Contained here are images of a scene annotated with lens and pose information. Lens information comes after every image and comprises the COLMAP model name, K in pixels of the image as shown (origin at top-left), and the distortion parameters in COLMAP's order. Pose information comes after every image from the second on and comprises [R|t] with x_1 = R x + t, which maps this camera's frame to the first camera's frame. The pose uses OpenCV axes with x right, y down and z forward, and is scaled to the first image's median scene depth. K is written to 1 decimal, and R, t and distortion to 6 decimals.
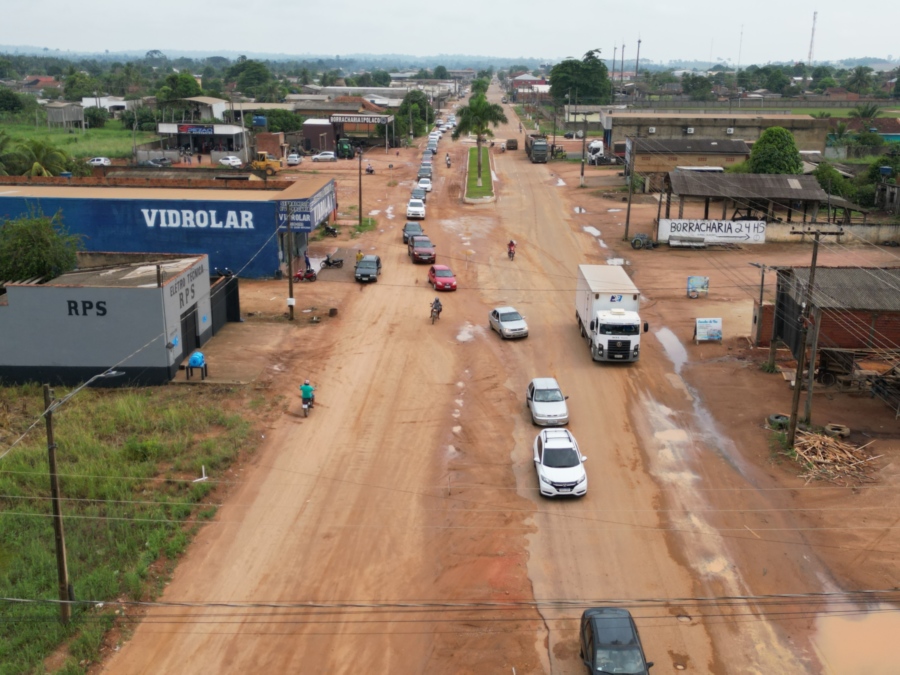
lens RADIAL K [[974.4, 0, 450.0], [0, 974.4, 337.5], [0, 0, 1]] dist [0.150842, -0.317019]
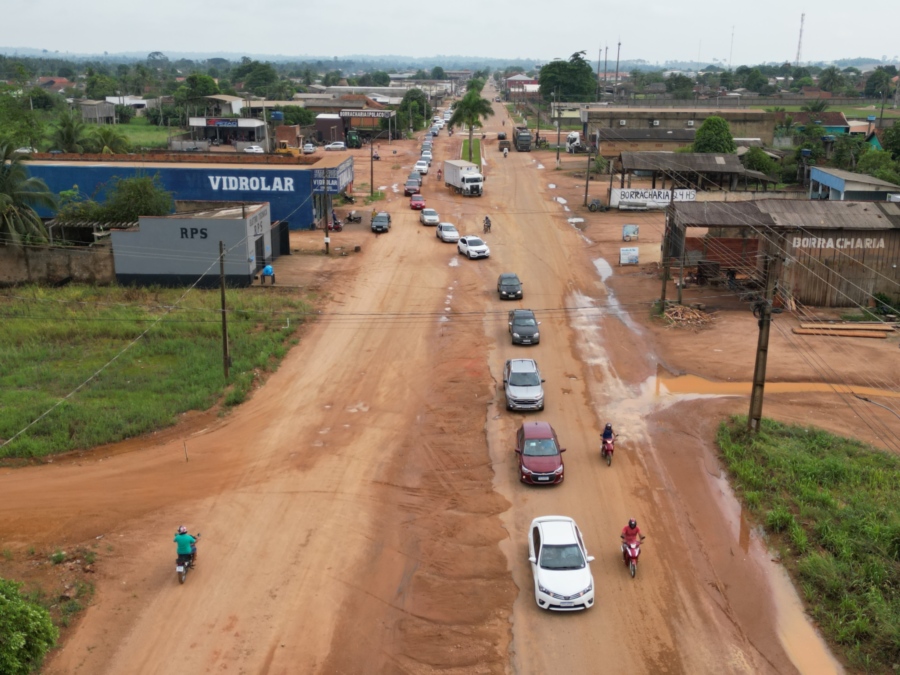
lens RADIAL K [[974.4, 0, 450.0], [0, 974.4, 337.5], [0, 0, 1]] dist [0.150842, -0.317019]
pose [[0.999996, -0.002056, 0.002147, 0.002298], [0.002058, 0.999997, -0.000920, 0.043828], [-0.002145, 0.000924, 0.999997, -0.156820]]
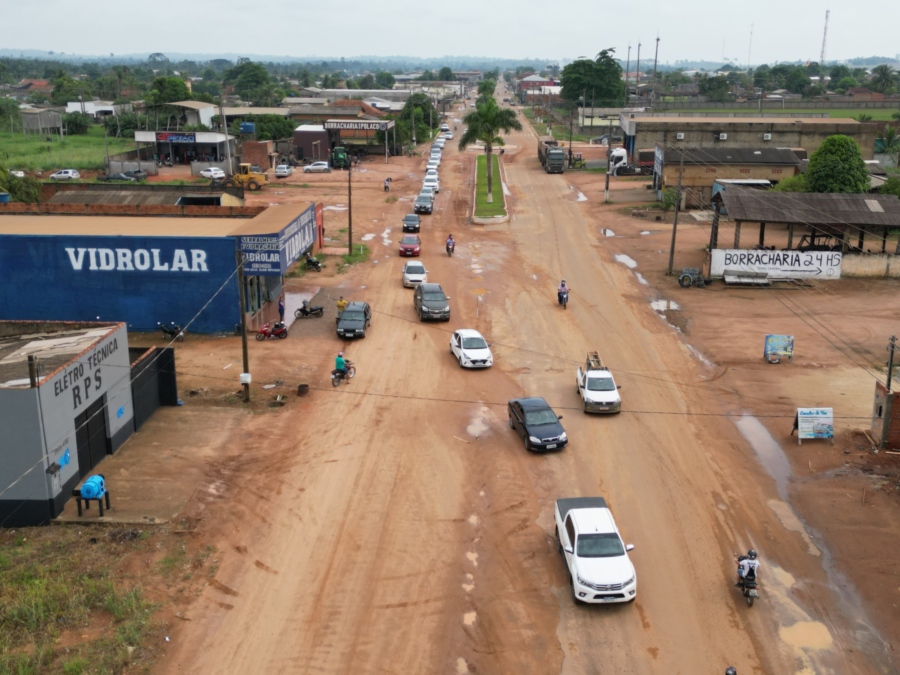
lens RADIAL K [[974.4, 0, 450.0], [0, 974.4, 337.5], [0, 0, 1]] dist [0.150842, -0.317019]
pose [[0.999974, -0.003367, -0.006326, -0.000415], [0.003358, 0.999993, -0.001382, -0.028850], [0.006331, 0.001361, 0.999979, 0.108493]]
